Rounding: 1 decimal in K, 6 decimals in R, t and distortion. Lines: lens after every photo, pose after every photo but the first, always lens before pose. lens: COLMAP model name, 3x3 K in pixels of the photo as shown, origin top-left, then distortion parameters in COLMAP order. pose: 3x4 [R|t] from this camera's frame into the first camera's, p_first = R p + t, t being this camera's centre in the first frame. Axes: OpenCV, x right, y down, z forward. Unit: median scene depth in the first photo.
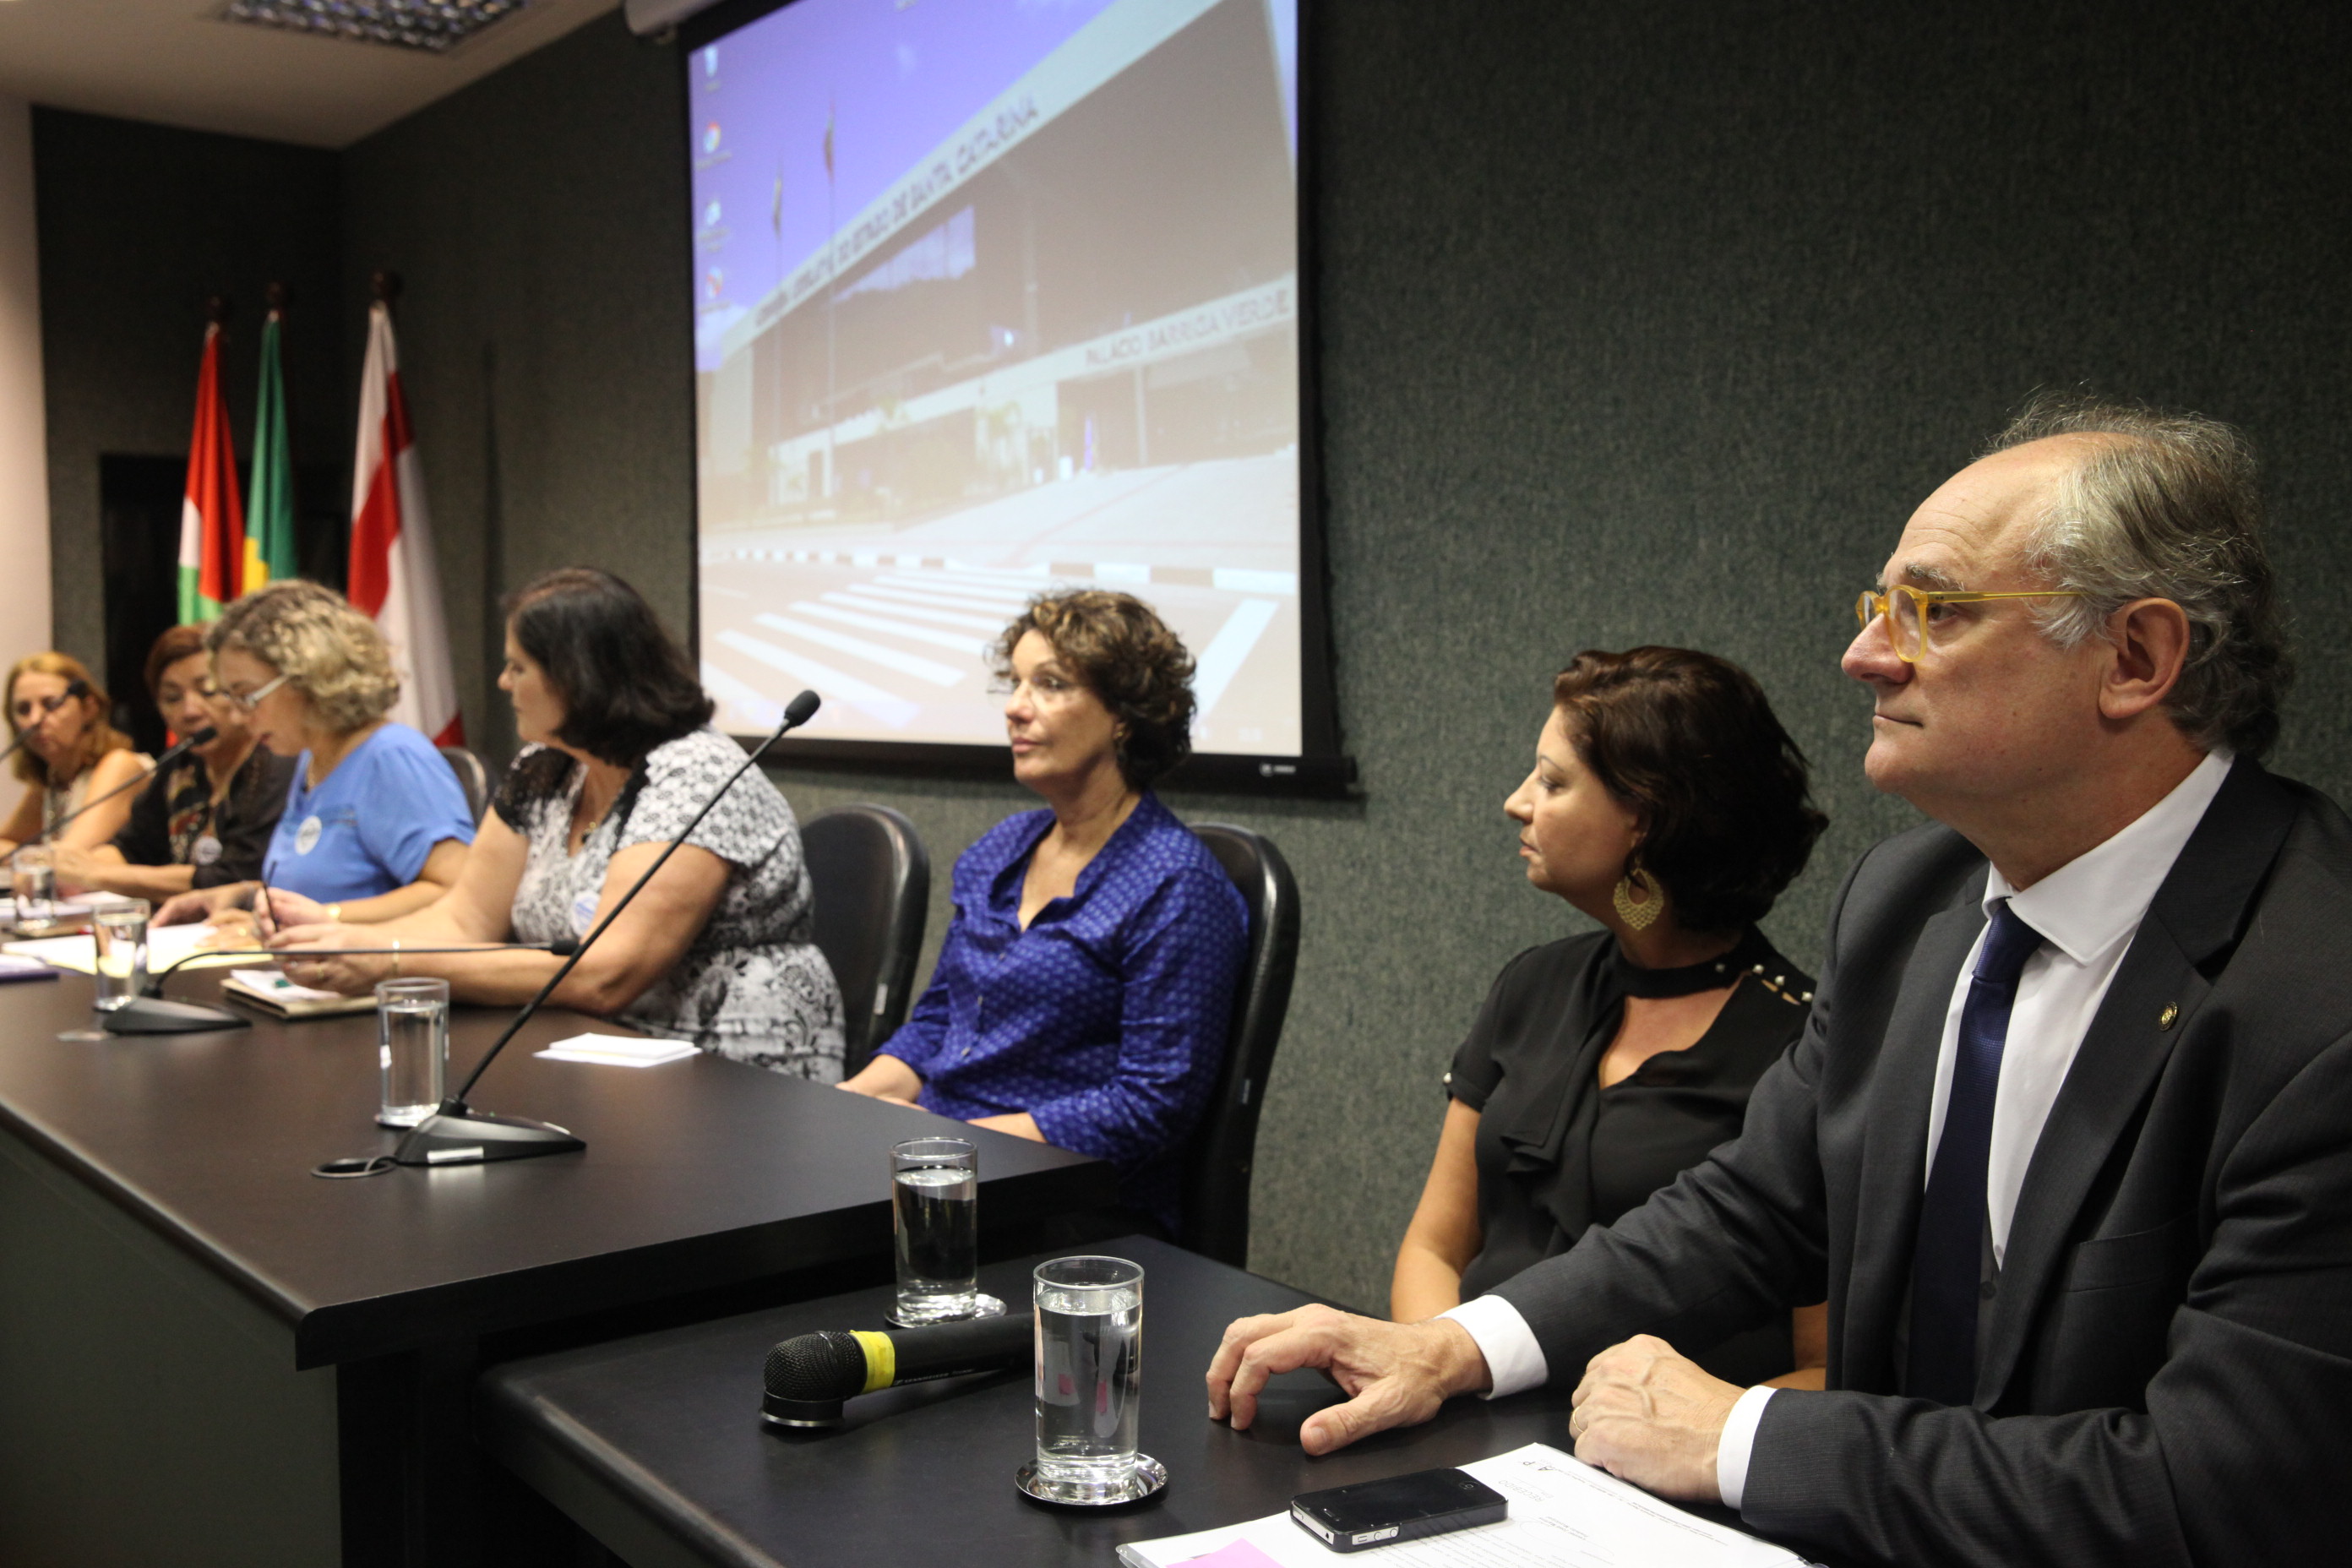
lens RADIAL K [[2224.9, 0, 1166.8], [0, 2224.9, 794.3], [0, 0, 1]] dist [0.017047, 0.000000]
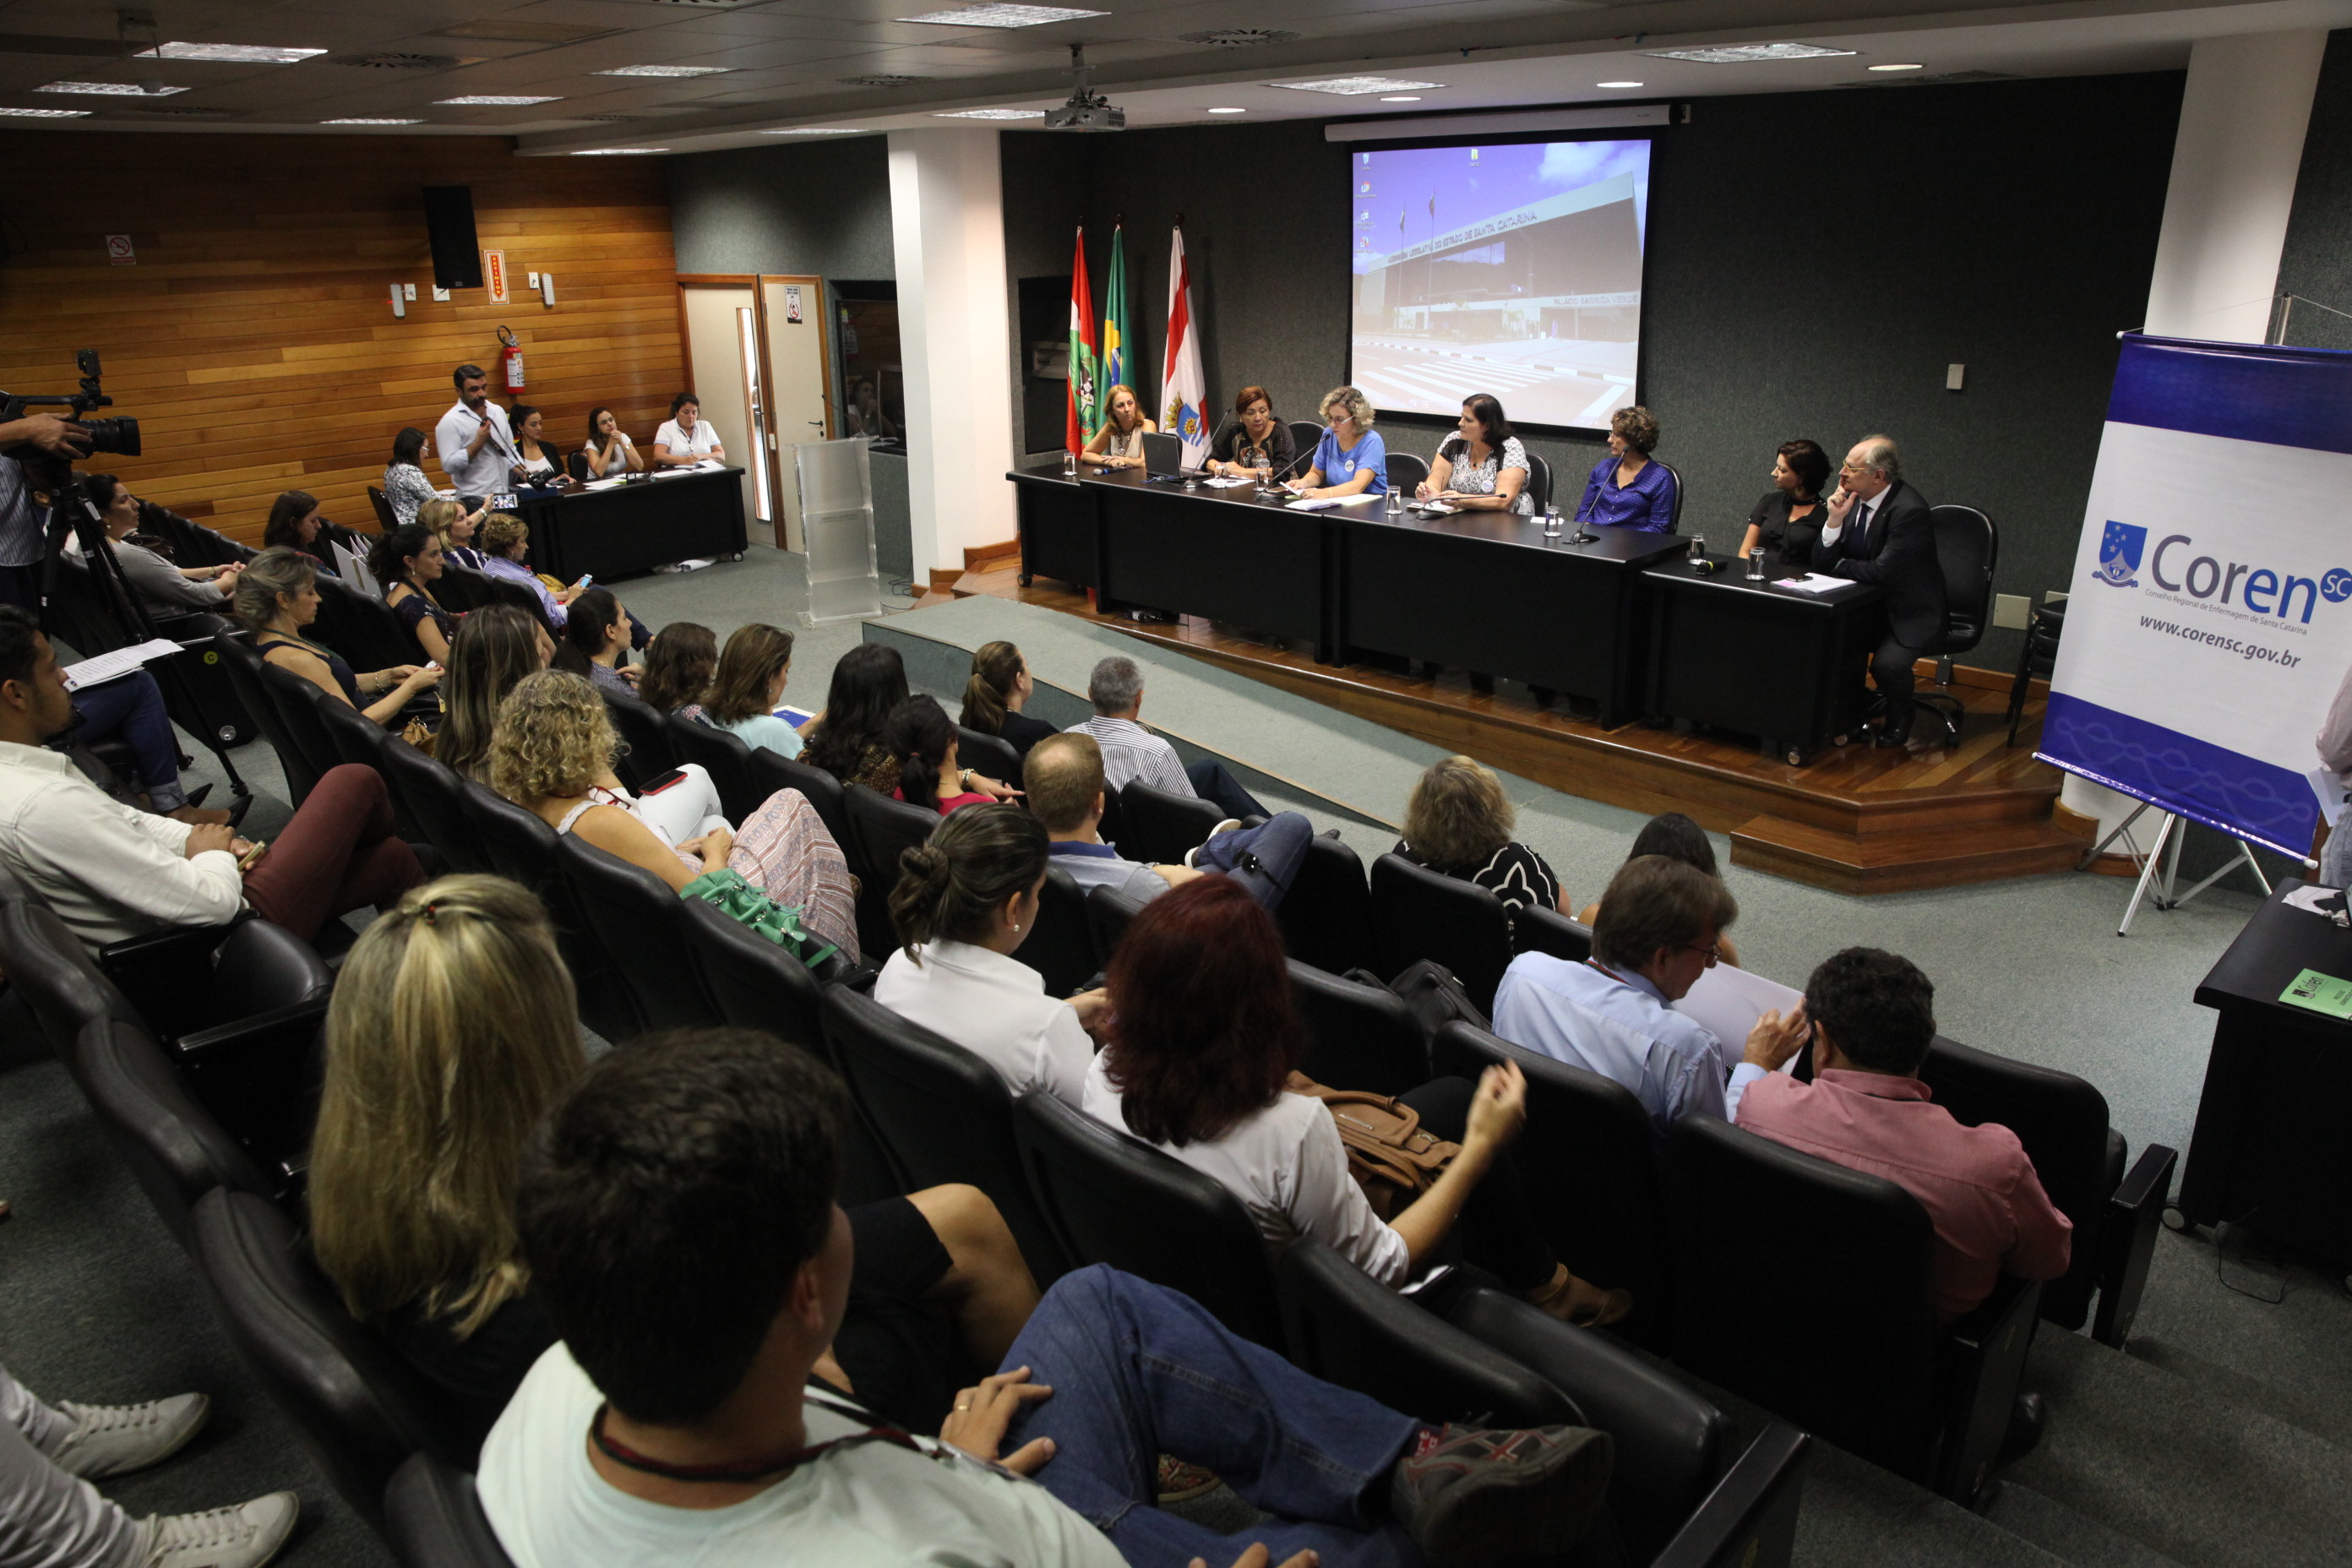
lens RADIAL K [[1588.4, 0, 1163.7], [0, 1588.4, 793.2], [0, 0, 1]] dist [-0.051673, -0.000190]
pose [[0.998503, -0.040308, 0.036981, -0.856662], [0.028177, 0.958442, 0.283894, -0.213591], [-0.046887, -0.282427, 0.958142, -1.626755]]
